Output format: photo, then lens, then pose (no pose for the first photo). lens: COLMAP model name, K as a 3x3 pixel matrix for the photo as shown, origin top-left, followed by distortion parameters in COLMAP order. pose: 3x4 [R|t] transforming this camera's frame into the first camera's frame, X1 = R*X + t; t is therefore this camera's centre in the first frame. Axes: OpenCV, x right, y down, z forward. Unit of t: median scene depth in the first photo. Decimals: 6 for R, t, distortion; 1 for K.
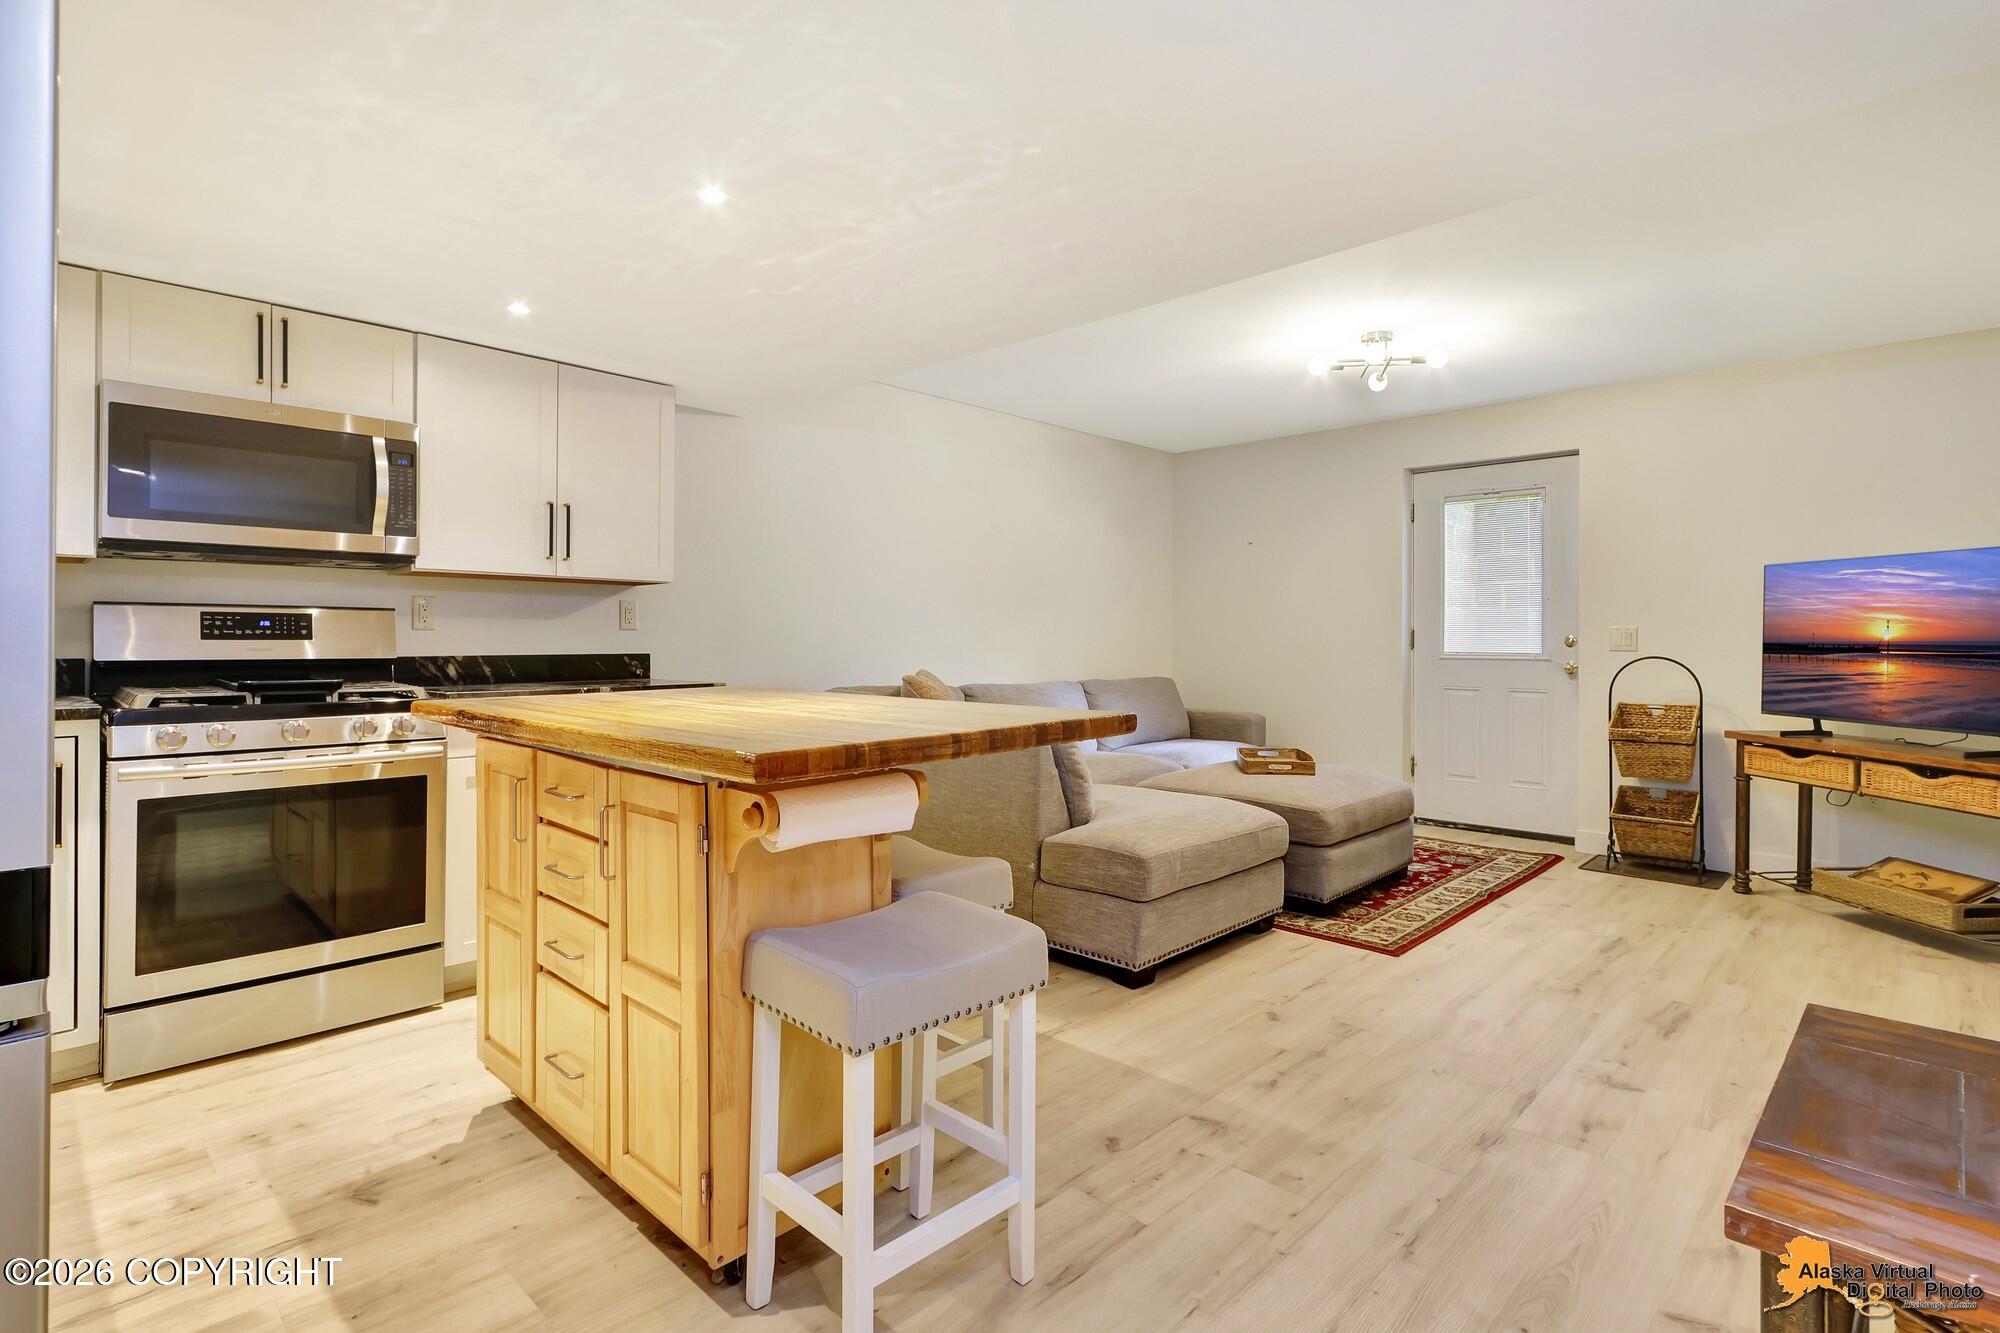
lens RADIAL K [[965.8, 0, 1008.2], [0, 965.8, 645.1], [0, 0, 1]] dist [0.000993, -0.000477]
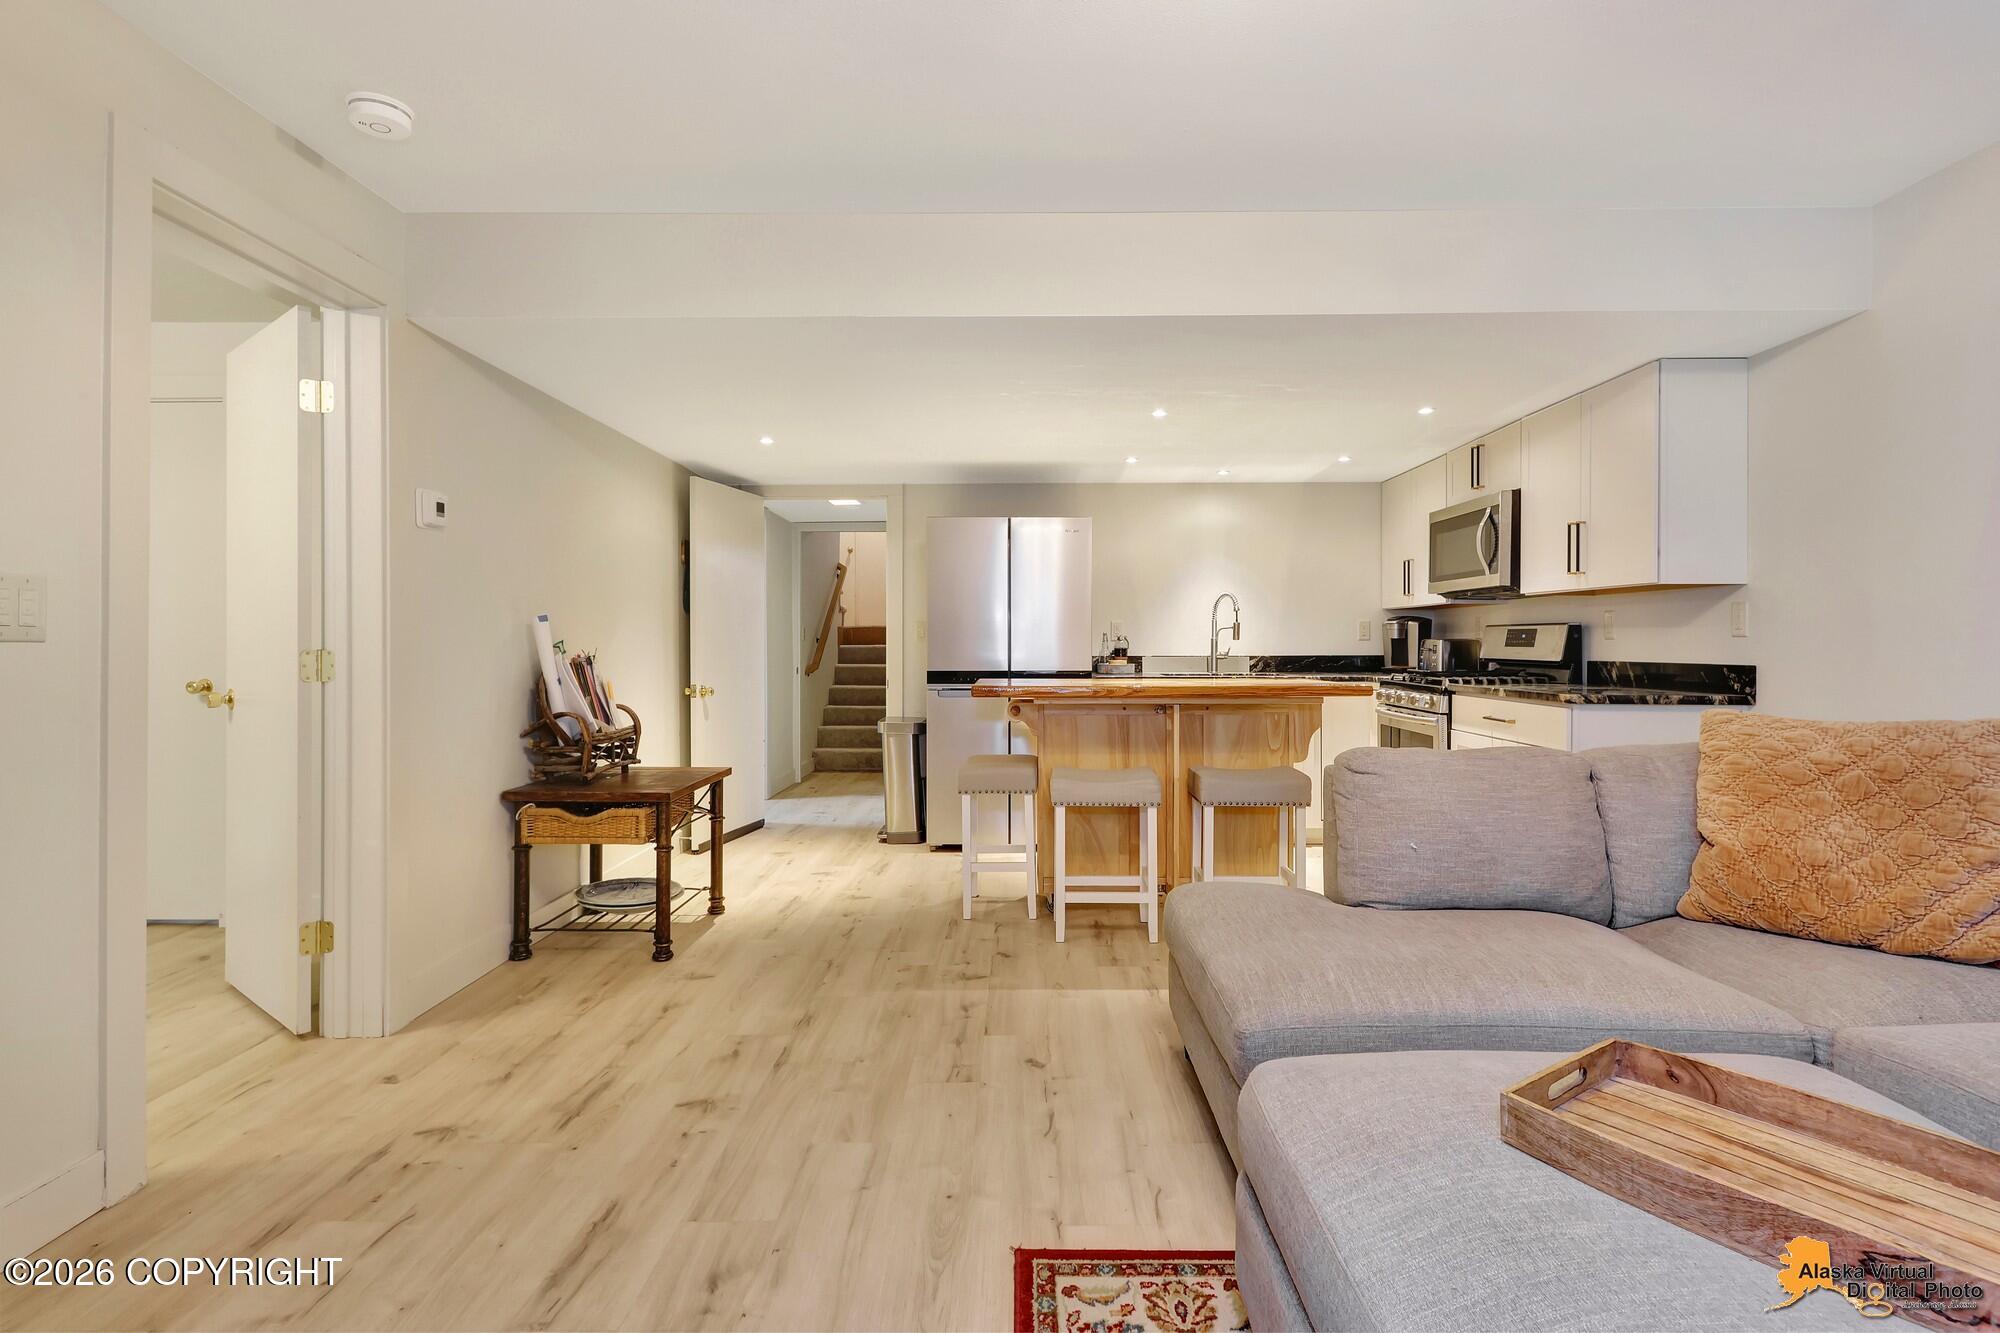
lens RADIAL K [[965.8, 0, 1008.2], [0, 965.8, 645.1], [0, 0, 1]] dist [0.000993, -0.000477]
pose [[-0.731968, 0.002043, -0.681336, 0.937483], [-0.004217, 0.999963, 0.007529, -0.017209], [0.681326, 0.008384, -0.731932, 1.691768]]
